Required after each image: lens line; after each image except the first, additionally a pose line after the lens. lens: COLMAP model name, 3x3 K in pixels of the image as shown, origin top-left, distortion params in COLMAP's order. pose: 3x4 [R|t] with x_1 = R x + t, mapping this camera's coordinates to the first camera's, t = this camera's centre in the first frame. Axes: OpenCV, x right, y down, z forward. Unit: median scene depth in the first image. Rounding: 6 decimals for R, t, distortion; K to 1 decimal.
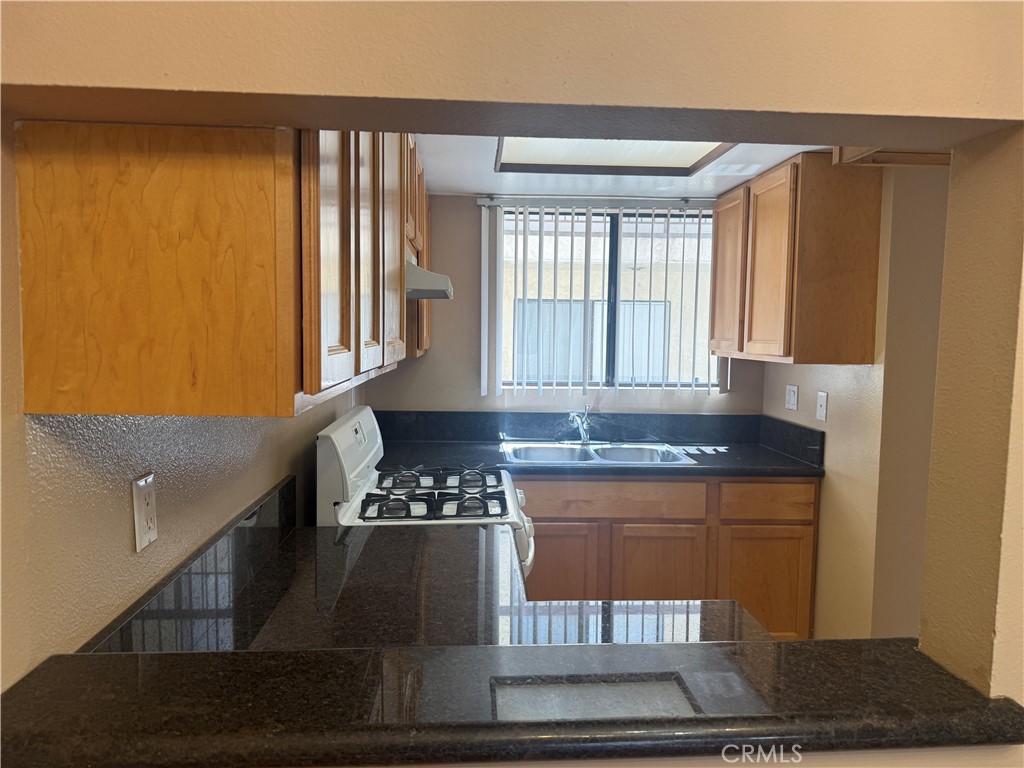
lens RADIAL K [[709.4, 0, 512.6], [0, 709.4, 388.5], [0, 0, 1]] dist [0.043902, -0.002082]
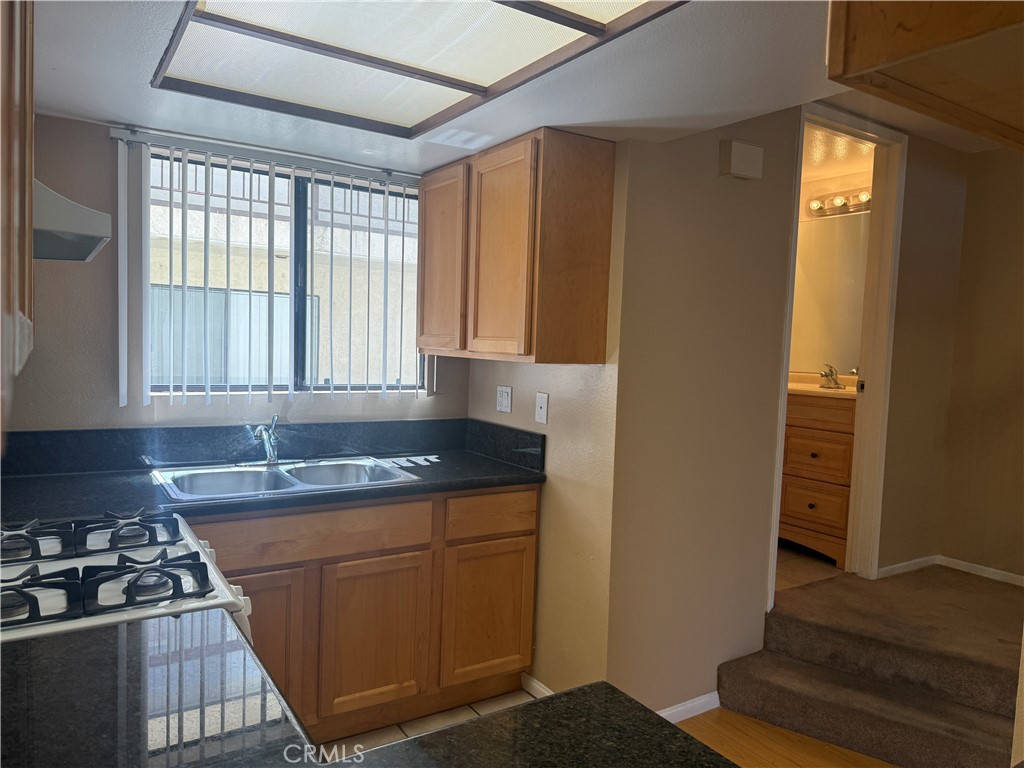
lens RADIAL K [[721.6, 0, 525.4], [0, 721.6, 385.8], [0, 0, 1]] dist [0.147176, -0.223248]
pose [[0.871083, -0.013439, 0.490953, -0.057752], [0.015669, 0.999877, -0.000431, -0.004526], [-0.490886, 0.008068, 0.871186, 0.173077]]
